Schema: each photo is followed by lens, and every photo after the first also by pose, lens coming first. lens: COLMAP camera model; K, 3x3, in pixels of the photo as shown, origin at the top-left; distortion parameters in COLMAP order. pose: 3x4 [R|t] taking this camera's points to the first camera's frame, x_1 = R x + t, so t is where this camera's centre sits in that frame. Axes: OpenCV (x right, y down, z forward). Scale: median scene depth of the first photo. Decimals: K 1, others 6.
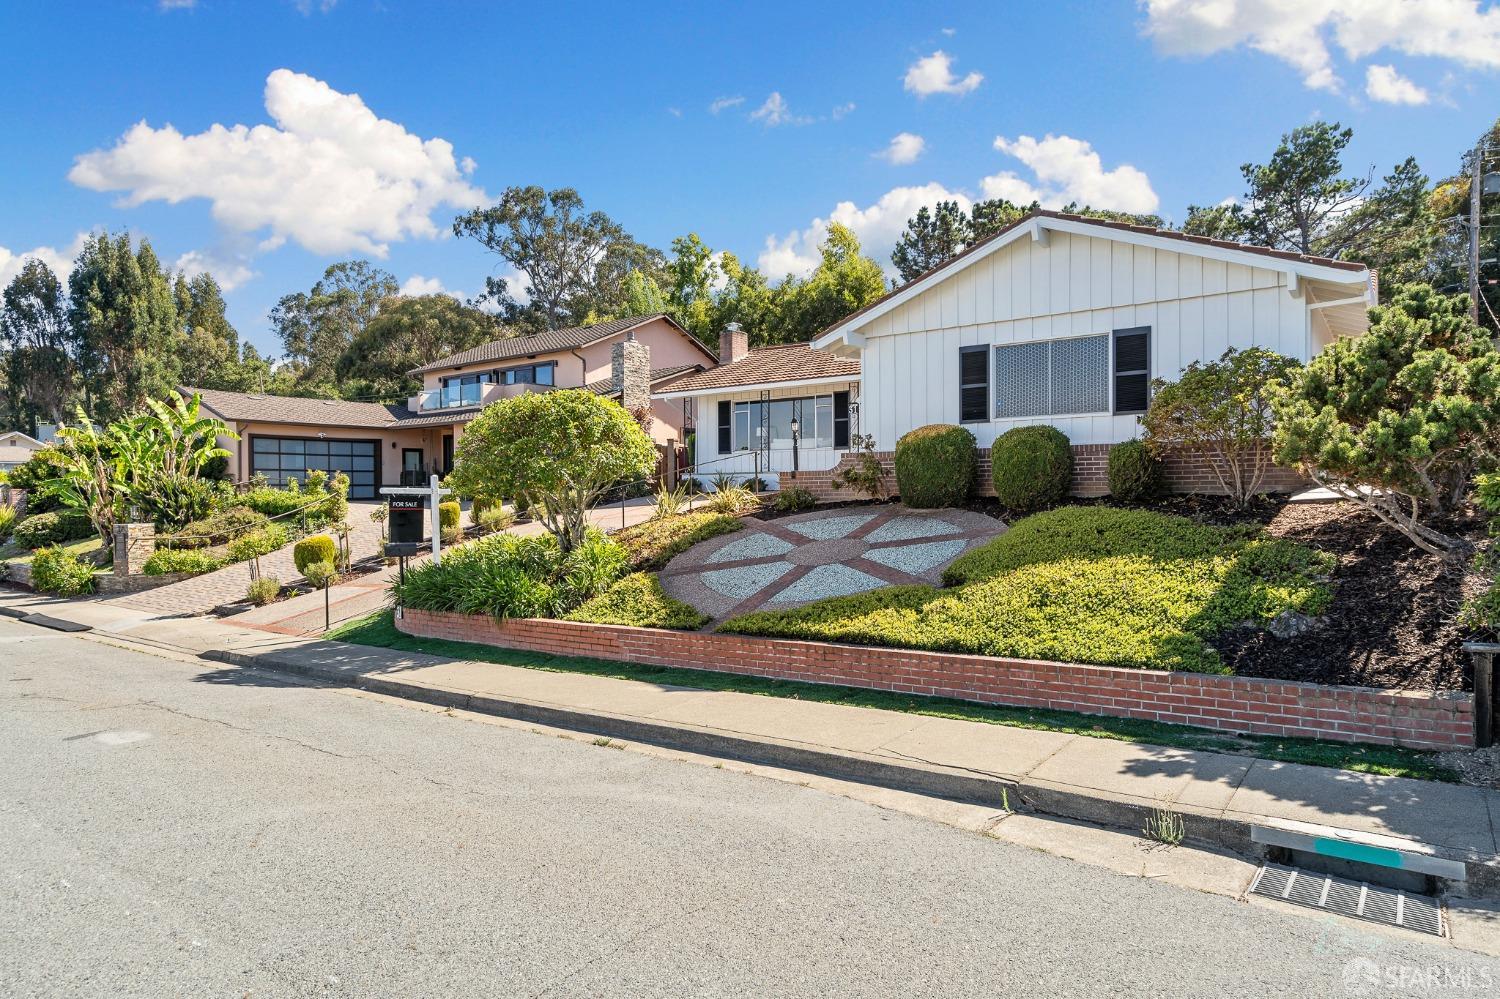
lens RADIAL K [[897.4, 0, 750.0], [0, 897.4, 499.5], [0, 0, 1]] dist [-0.000044, -0.000004]
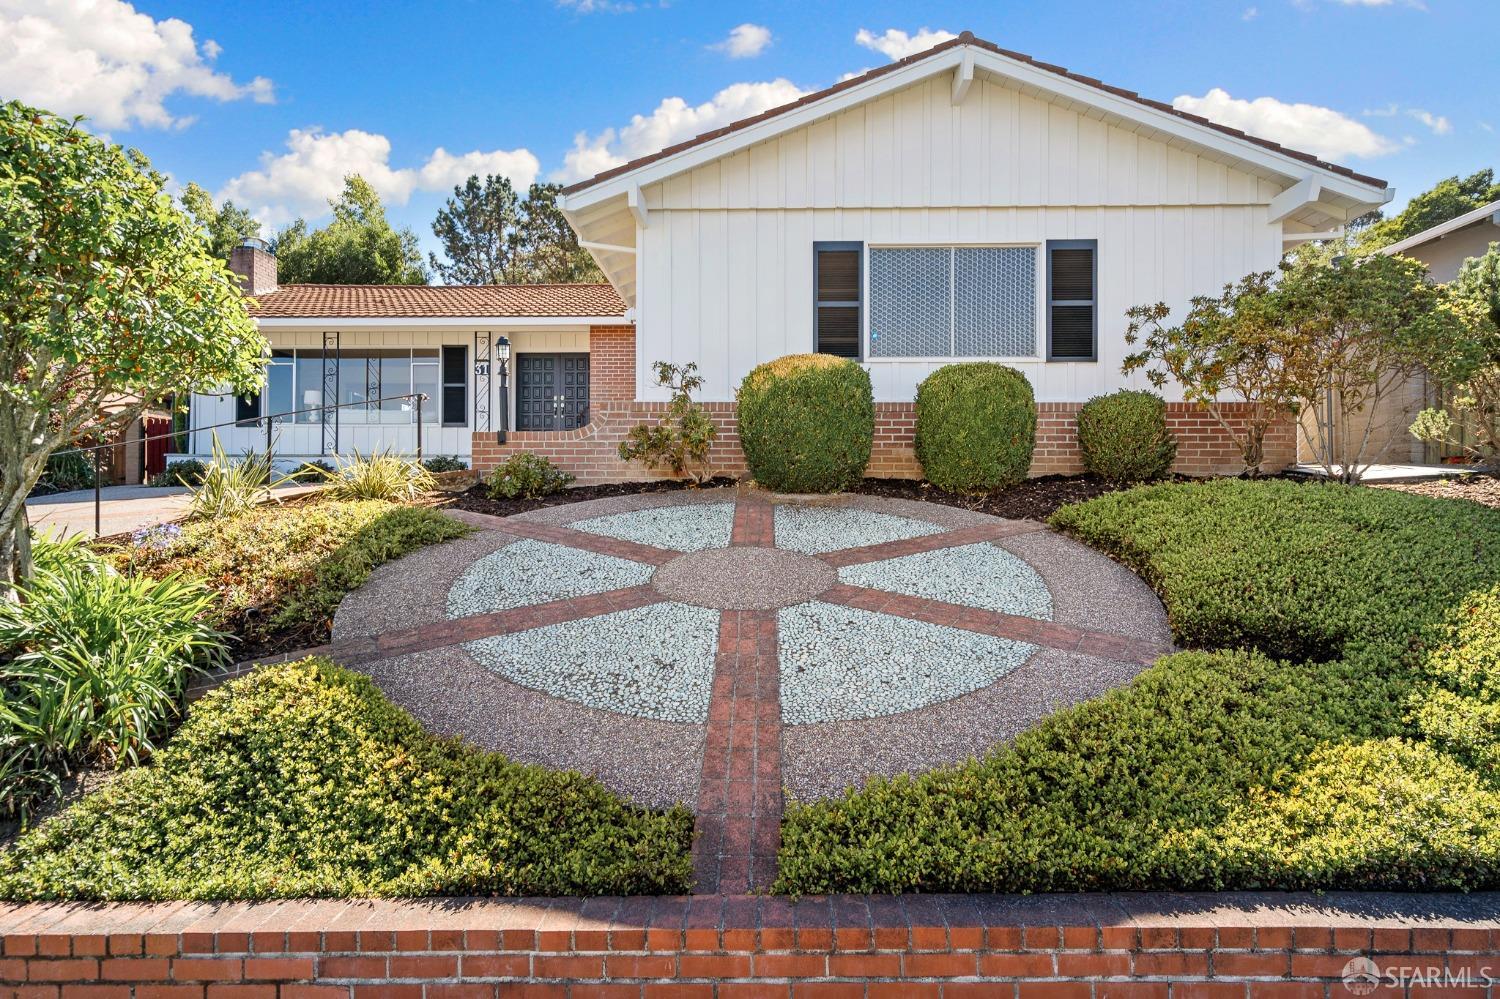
lens RADIAL K [[823.8, 0, 750.0], [0, 823.8, 499.5], [0, 0, 1]] dist [0.000297, -0.000533]
pose [[0.817510, 0.013674, 0.575752, -0.079856], [-0.002519, 0.999793, -0.020168, 0.013871], [-0.575909, 0.015037, 0.817376, 0.329303]]
